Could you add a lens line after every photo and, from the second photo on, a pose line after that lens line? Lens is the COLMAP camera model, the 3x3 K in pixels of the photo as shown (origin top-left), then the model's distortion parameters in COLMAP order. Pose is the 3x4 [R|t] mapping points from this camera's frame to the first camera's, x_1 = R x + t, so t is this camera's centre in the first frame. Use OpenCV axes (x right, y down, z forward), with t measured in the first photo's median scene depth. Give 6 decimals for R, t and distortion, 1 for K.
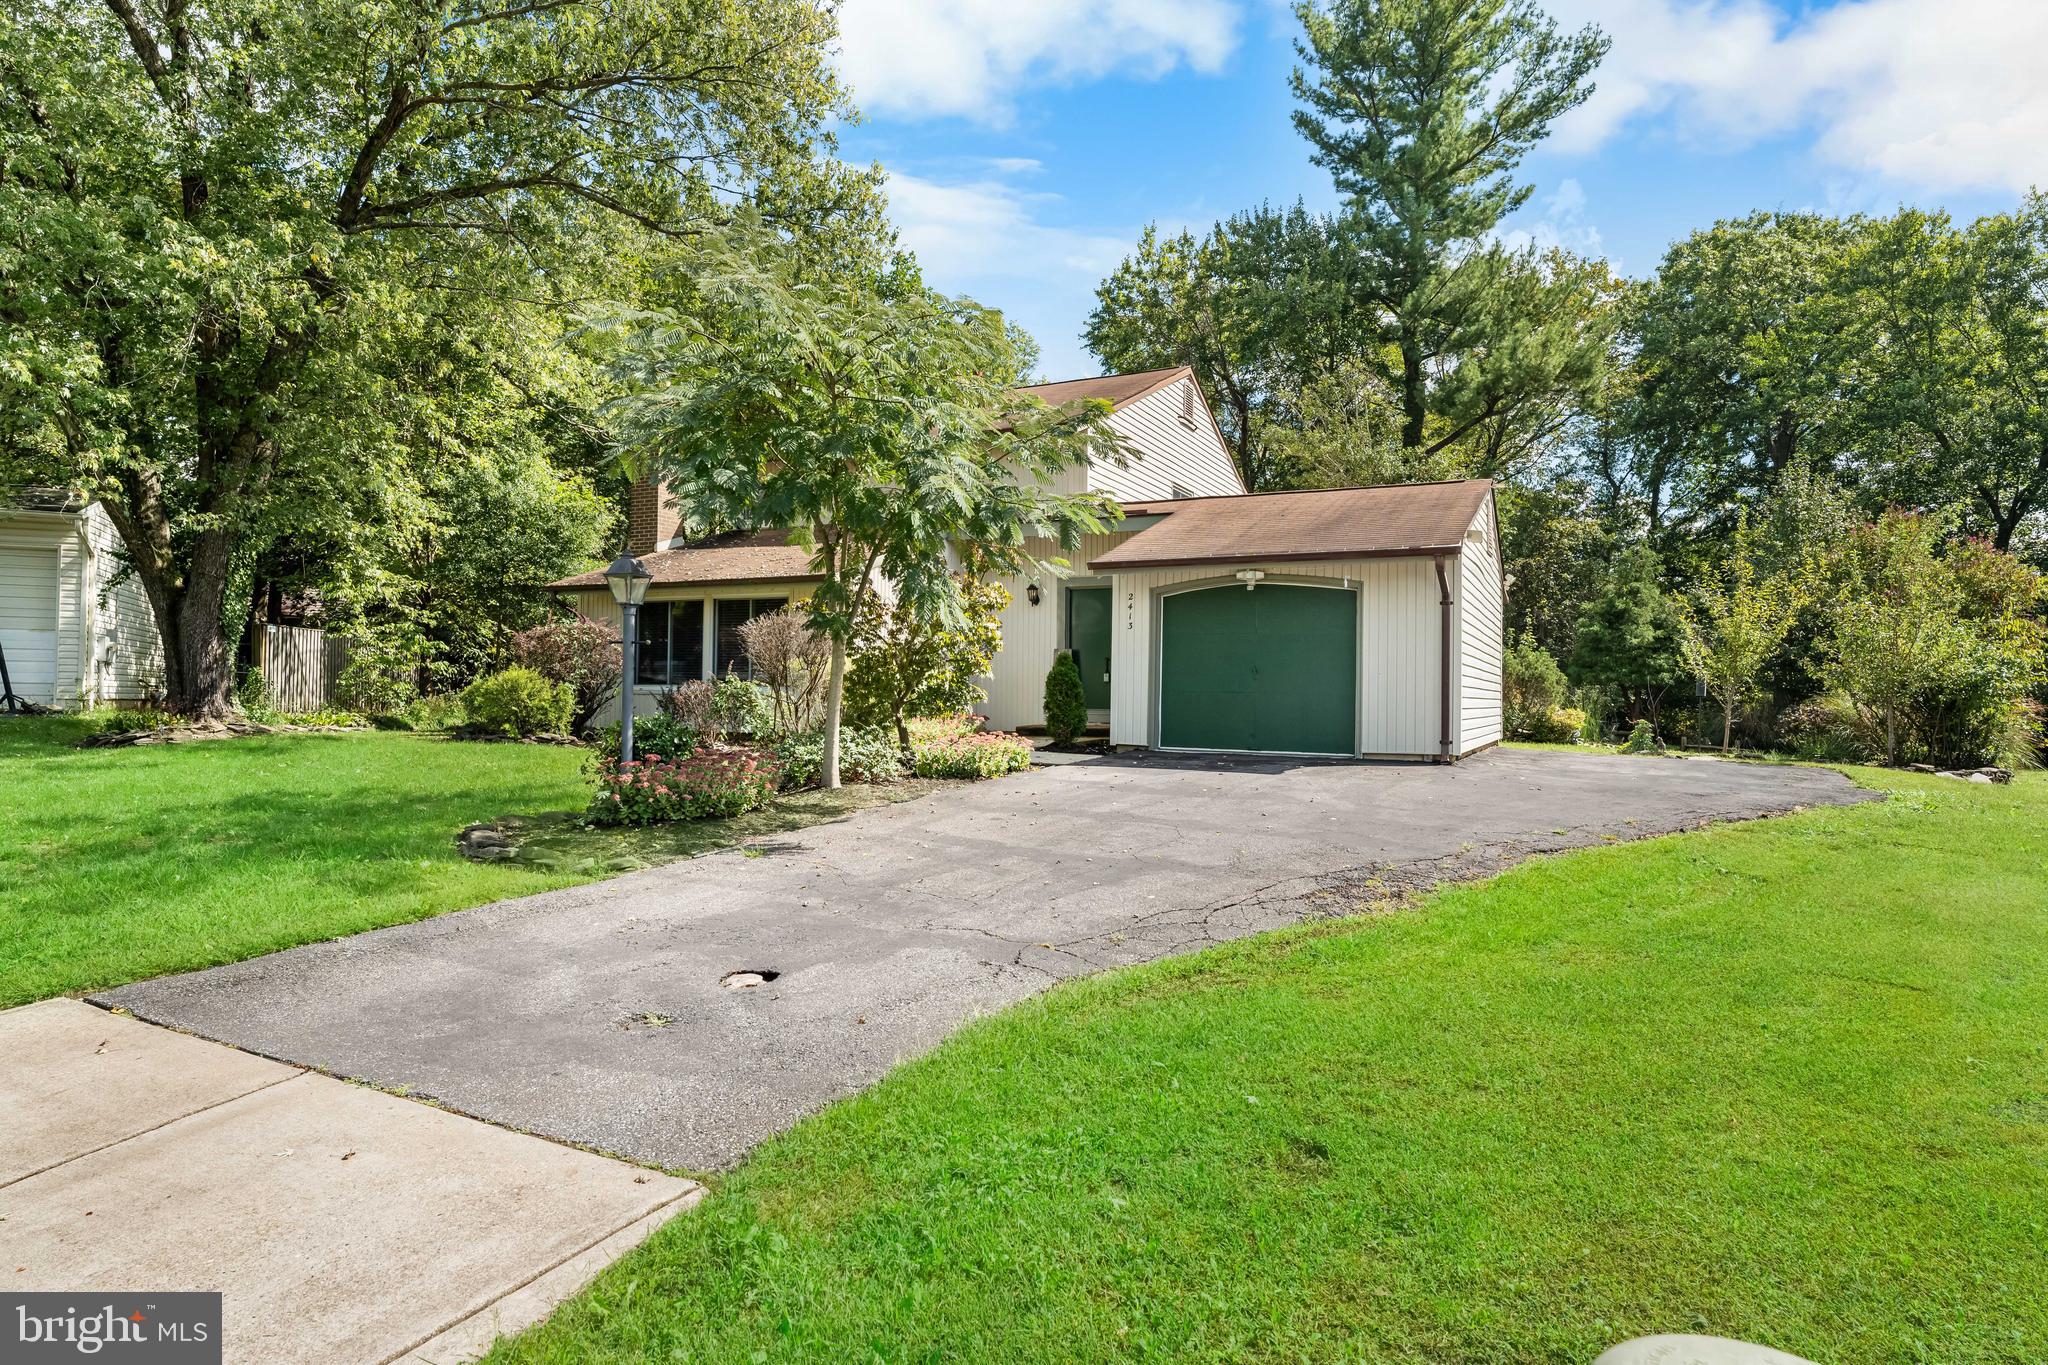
lens RADIAL K [[1073.1, 0, 1038.0], [0, 1073.1, 682.8], [0, 0, 1]] dist [-0.004662, -0.000416]
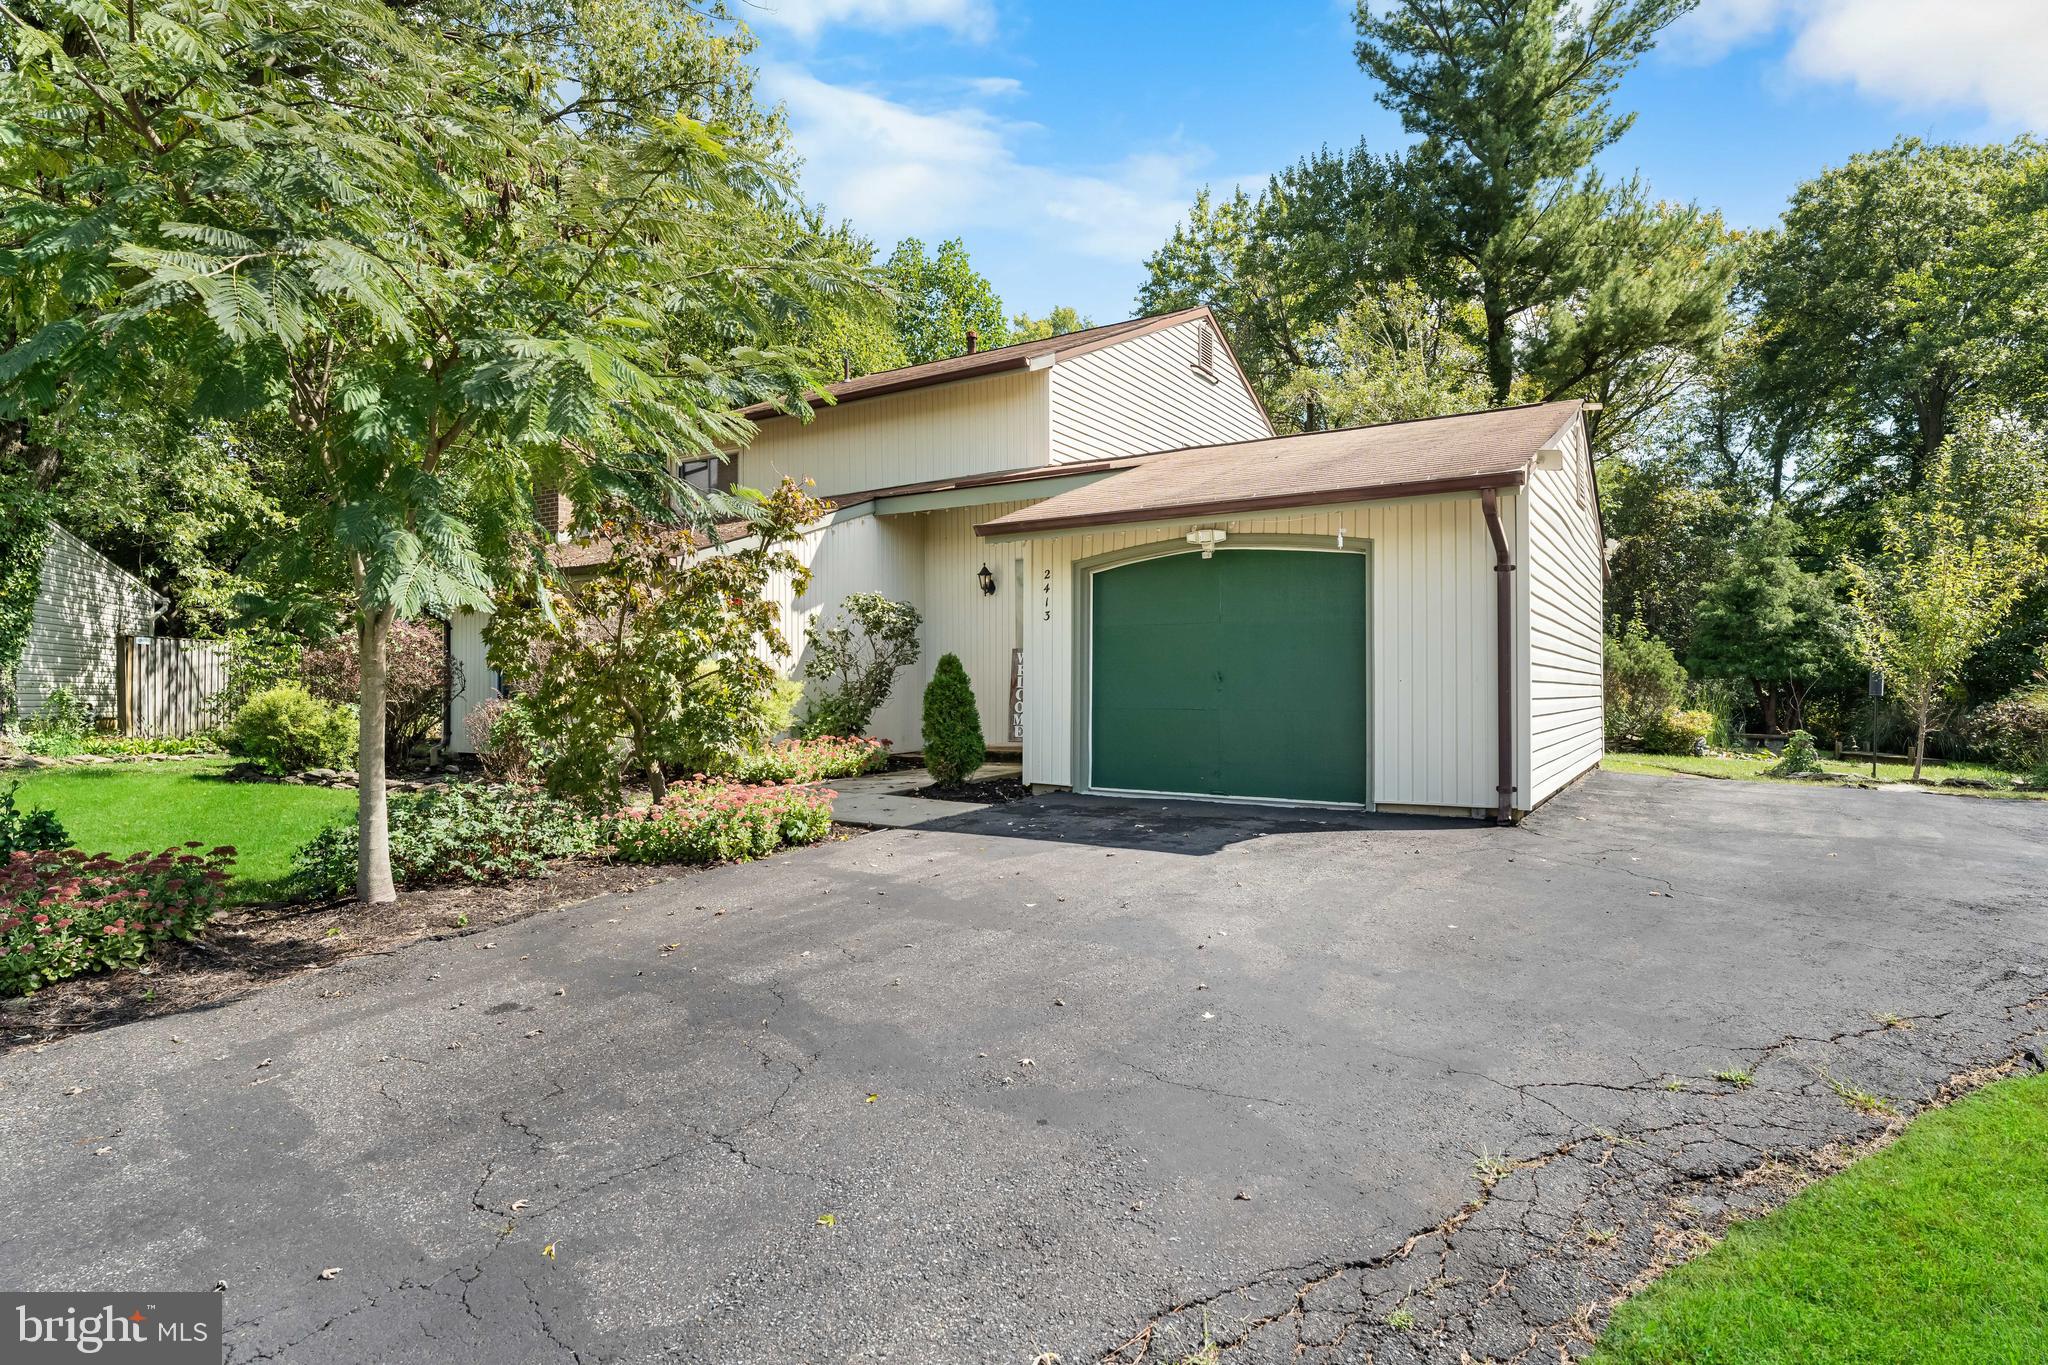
lens RADIAL K [[1030.6, 0, 1034.6], [0, 1030.6, 684.9], [0, 0, 1]] dist [-0.007979, 0.000477]
pose [[0.994854, -0.013318, -0.100440, 0.052829], [0.013841, 0.999894, 0.004514, -0.003955], [0.100369, -0.005881, 0.994933, 0.117945]]
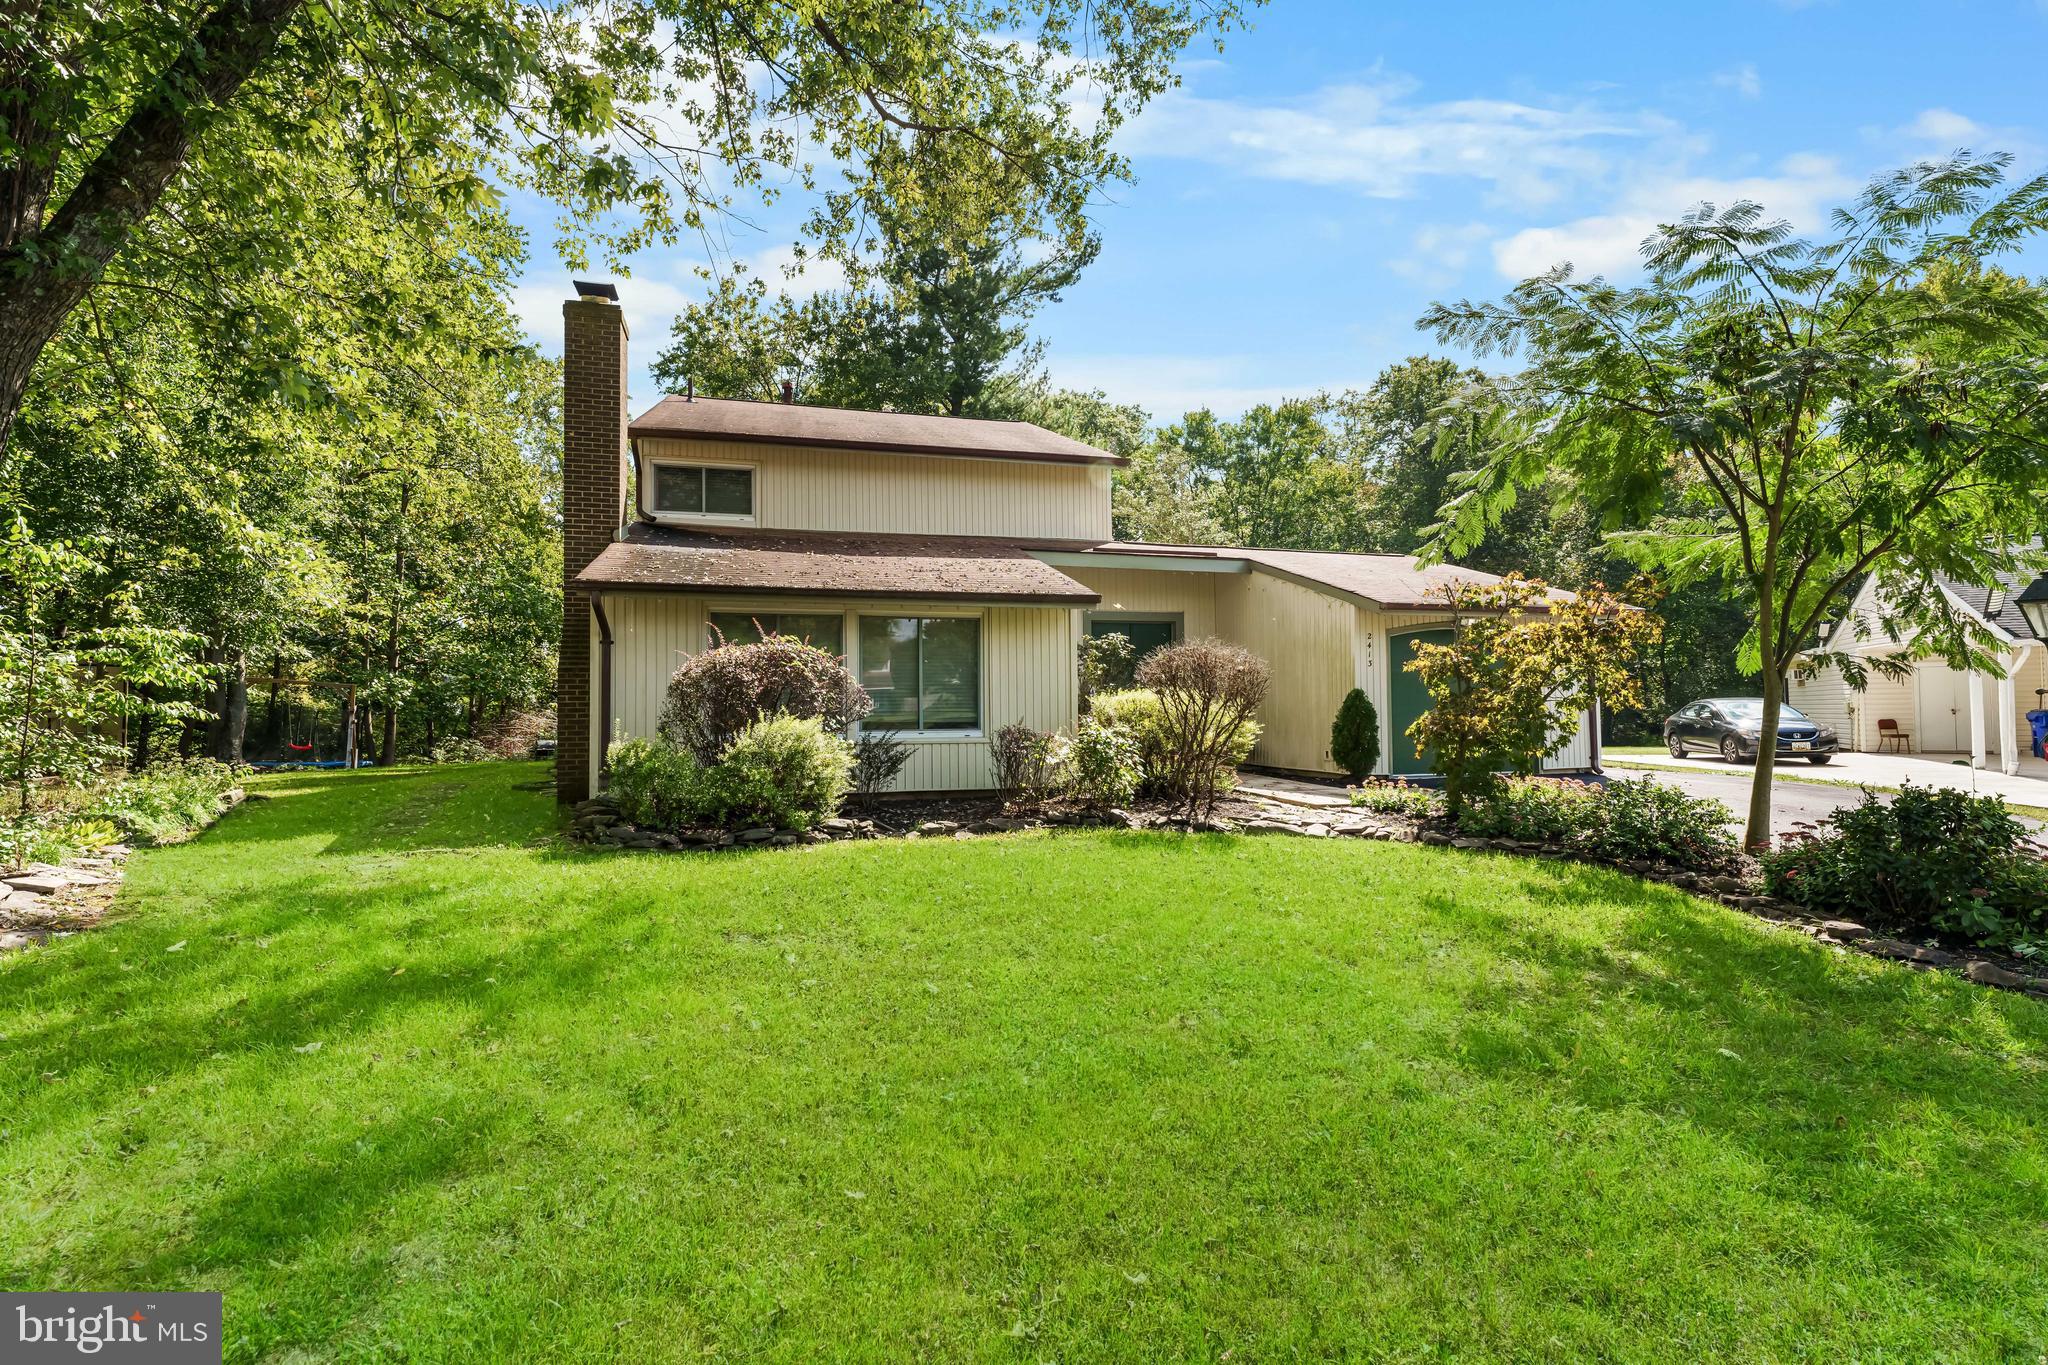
lens RADIAL K [[871.0, 0, 1043.3], [0, 871.0, 667.1], [0, 0, 1]] dist [-0.004854, 0.001429]
pose [[0.763691, 0.012275, 0.645466, -0.251730], [0.016250, 0.999137, -0.038228, -0.007806], [-0.645378, 0.039683, 0.762832, 0.199779]]
